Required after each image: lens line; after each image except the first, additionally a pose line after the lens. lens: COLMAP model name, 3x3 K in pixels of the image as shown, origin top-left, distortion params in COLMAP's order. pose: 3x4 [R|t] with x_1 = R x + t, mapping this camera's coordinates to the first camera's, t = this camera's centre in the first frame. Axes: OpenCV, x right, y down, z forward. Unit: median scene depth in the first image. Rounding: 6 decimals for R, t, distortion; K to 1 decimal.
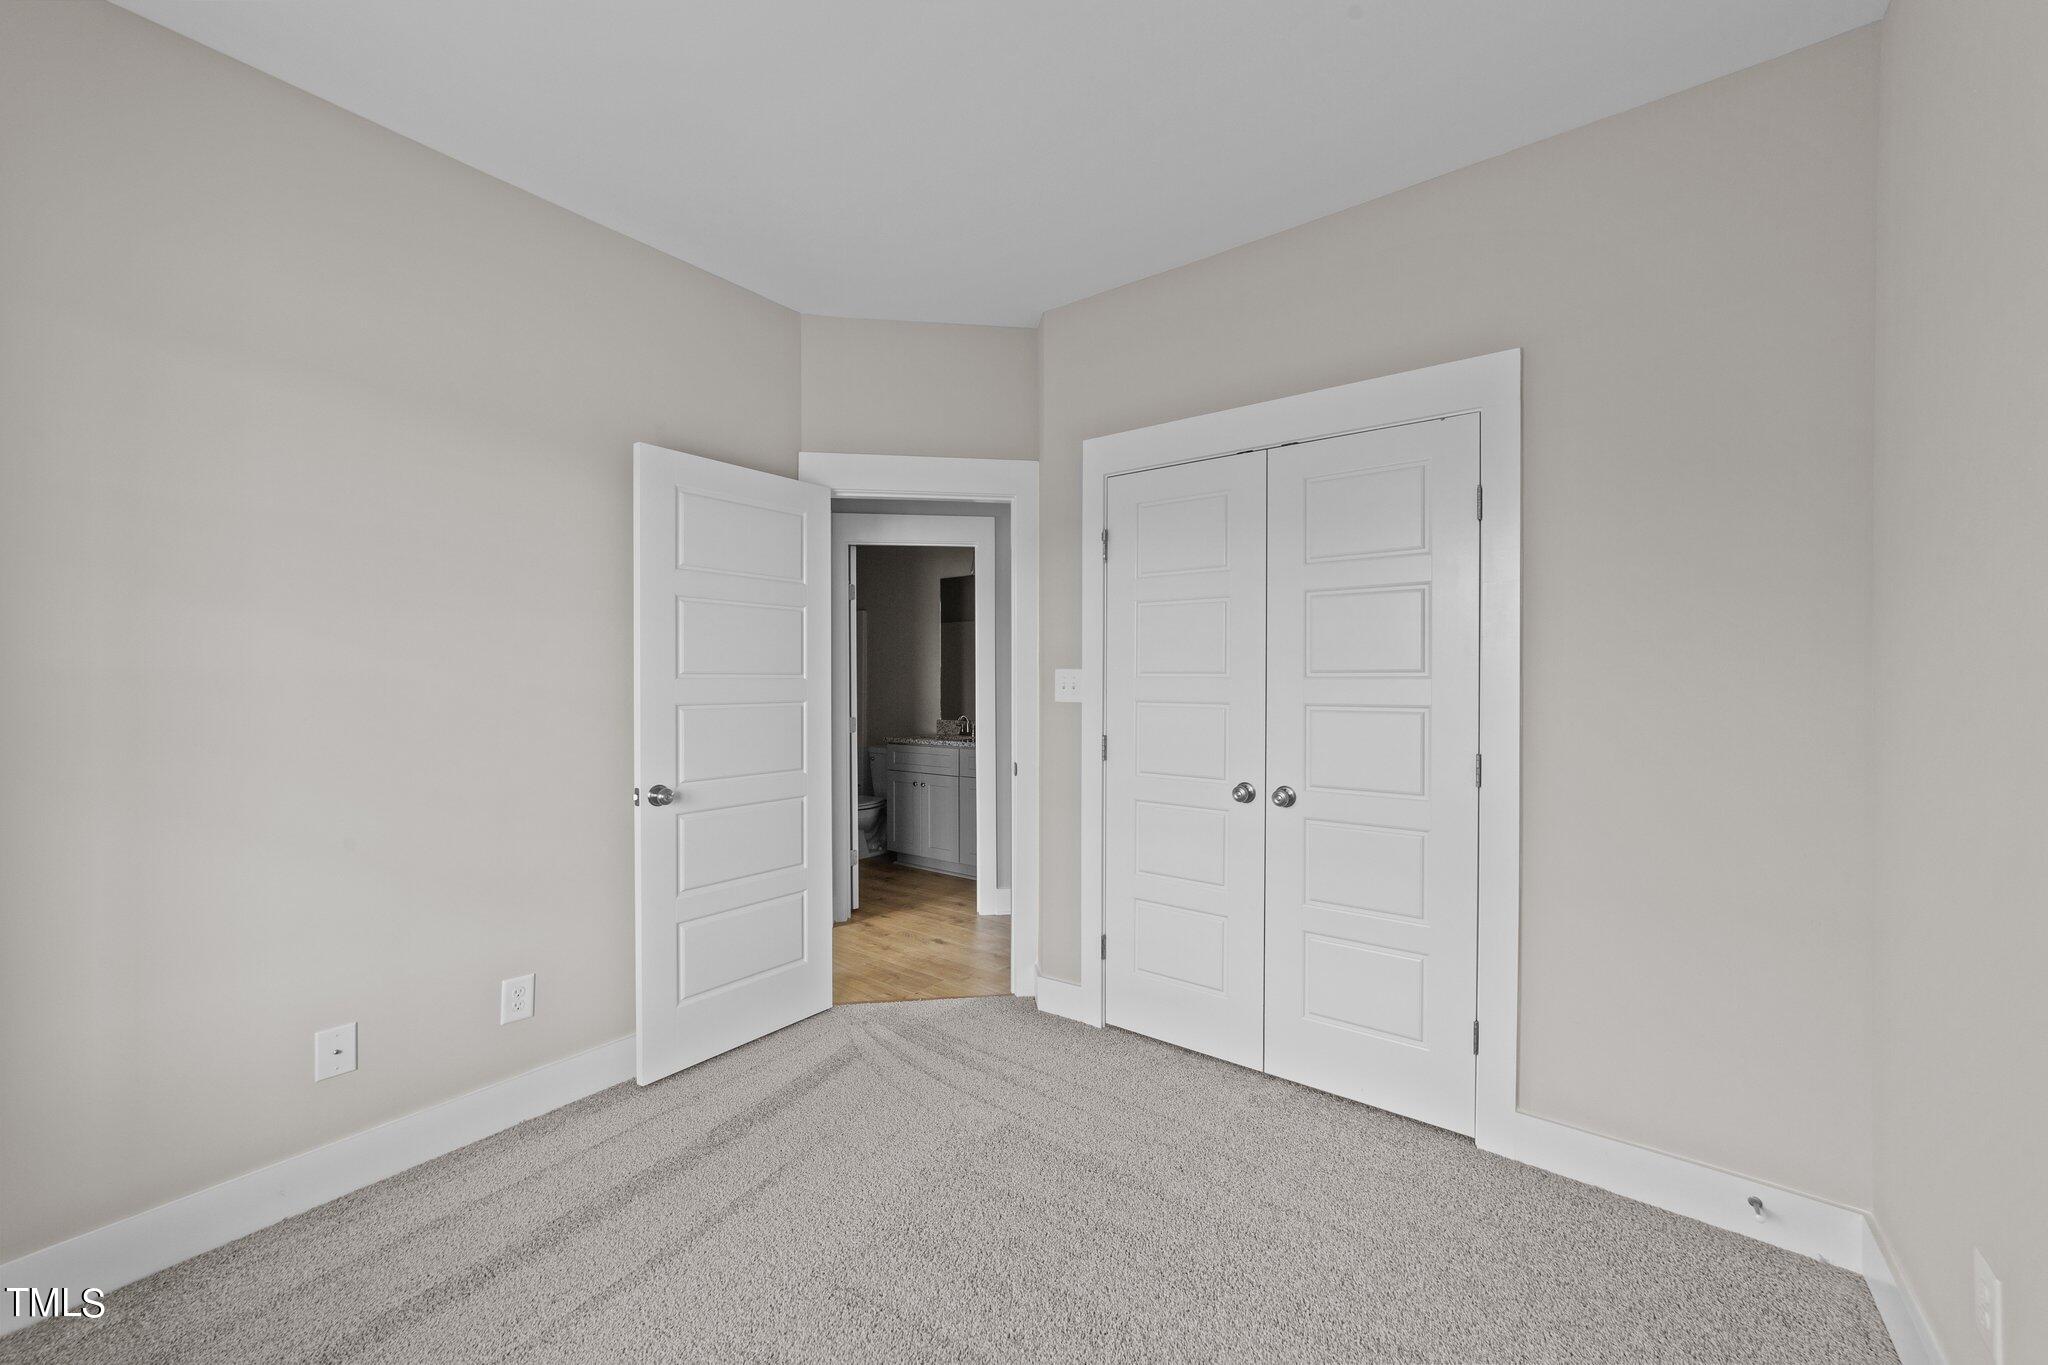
lens RADIAL K [[786.5, 0, 1037.3], [0, 786.5, 679.9], [0, 0, 1]] dist [-0.000095, 0.000473]
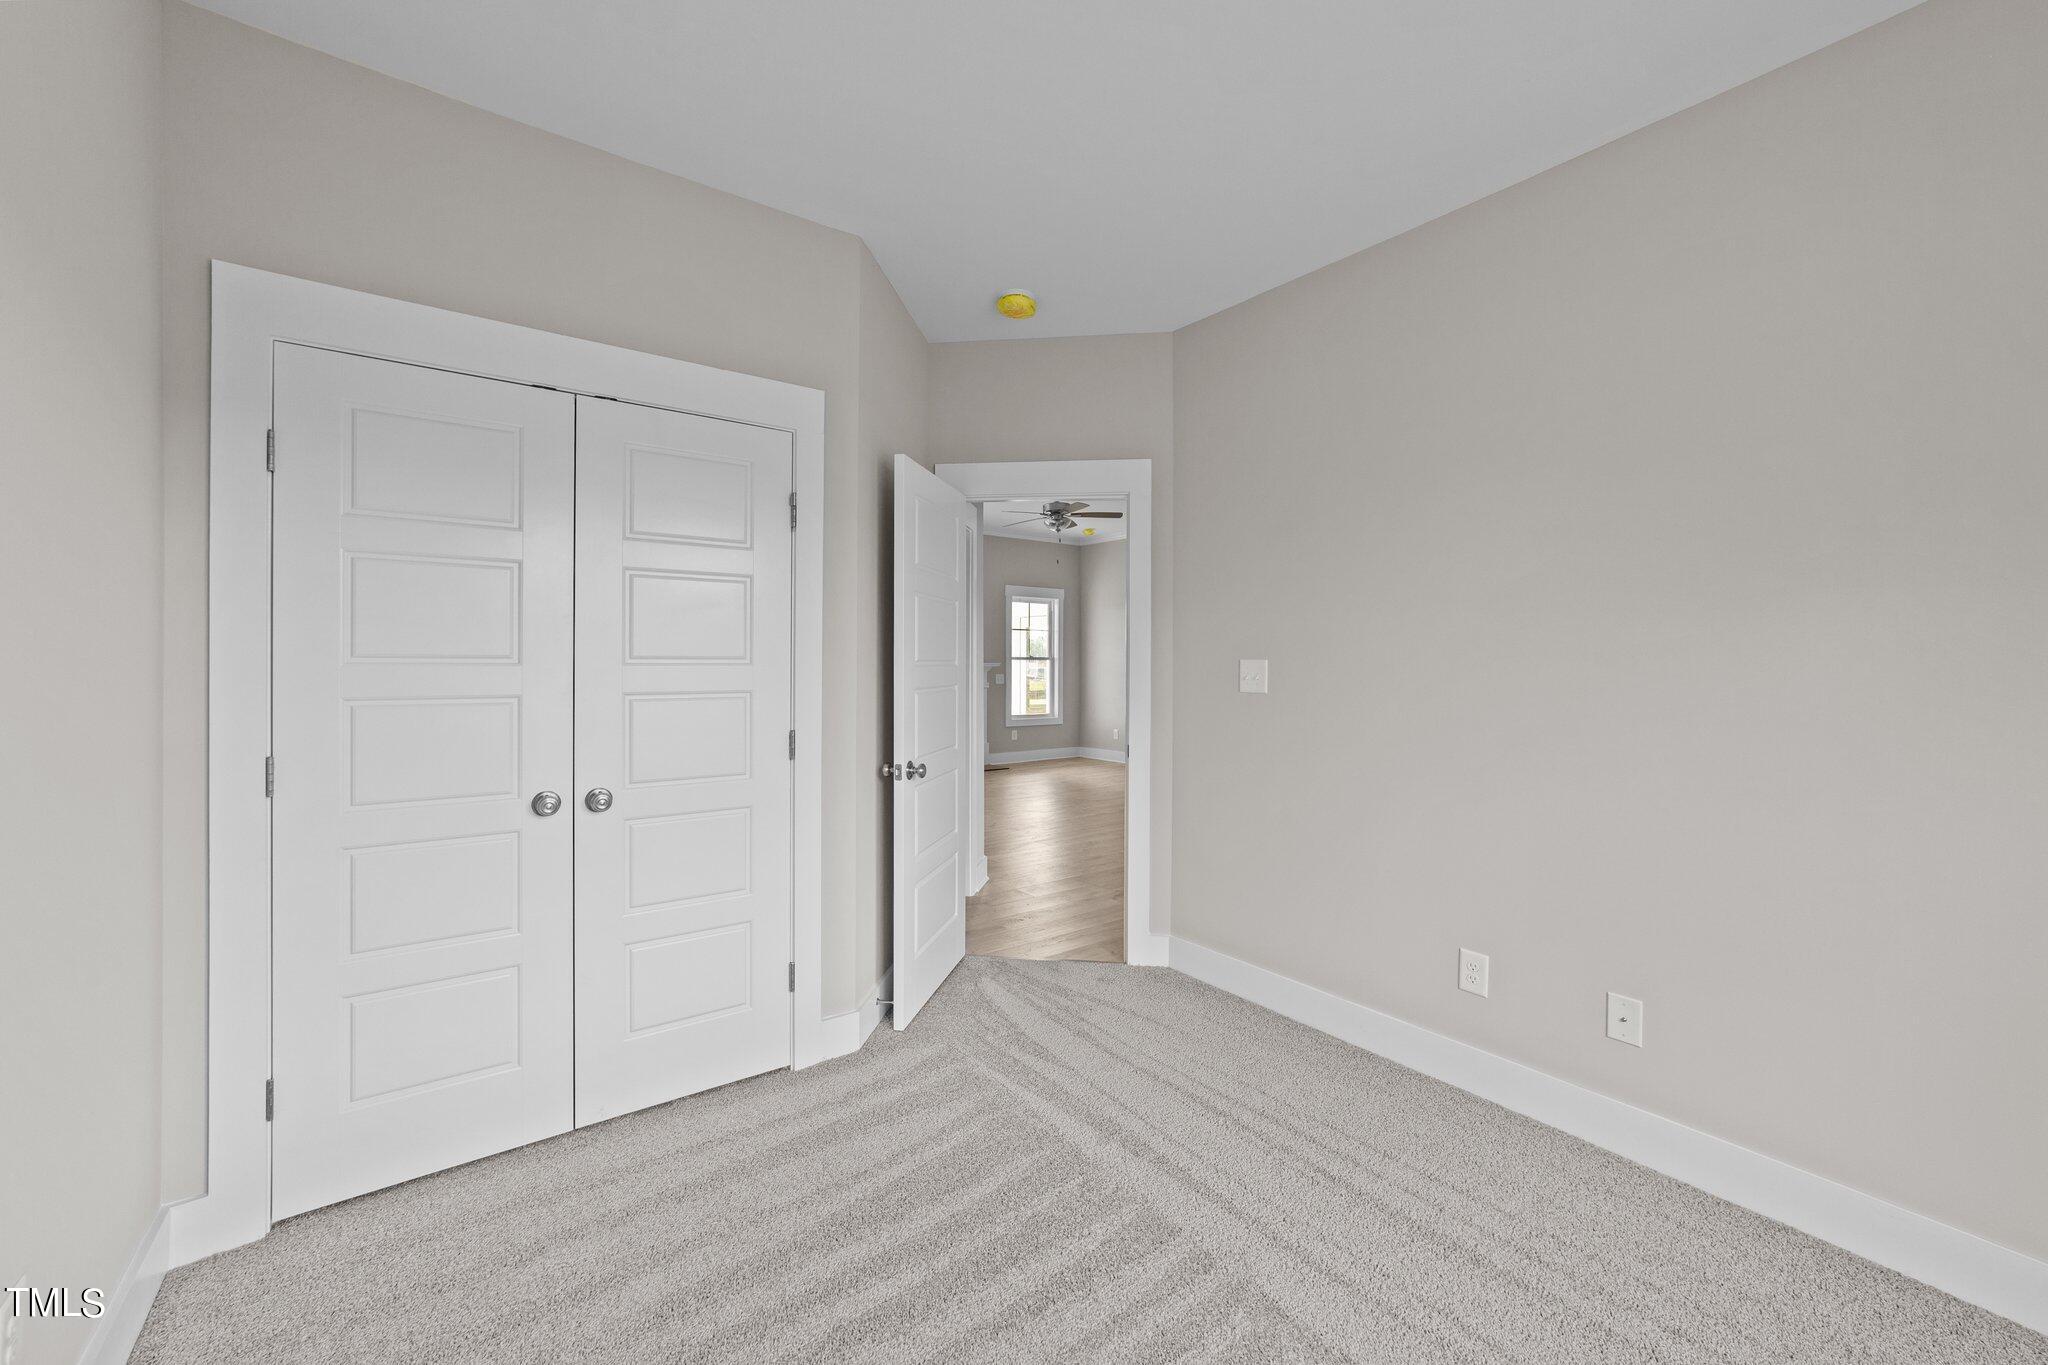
lens RADIAL K [[786.5, 0, 1024.1], [0, 786.5, 677.0], [0, 0, 1]] dist [-0.000095, 0.000473]
pose [[0.311241, -0.006632, 0.950308, -0.365449], [-0.002344, 0.999967, 0.007746, 0.004166], [-0.950328, -0.004638, 0.311216, 0.271412]]
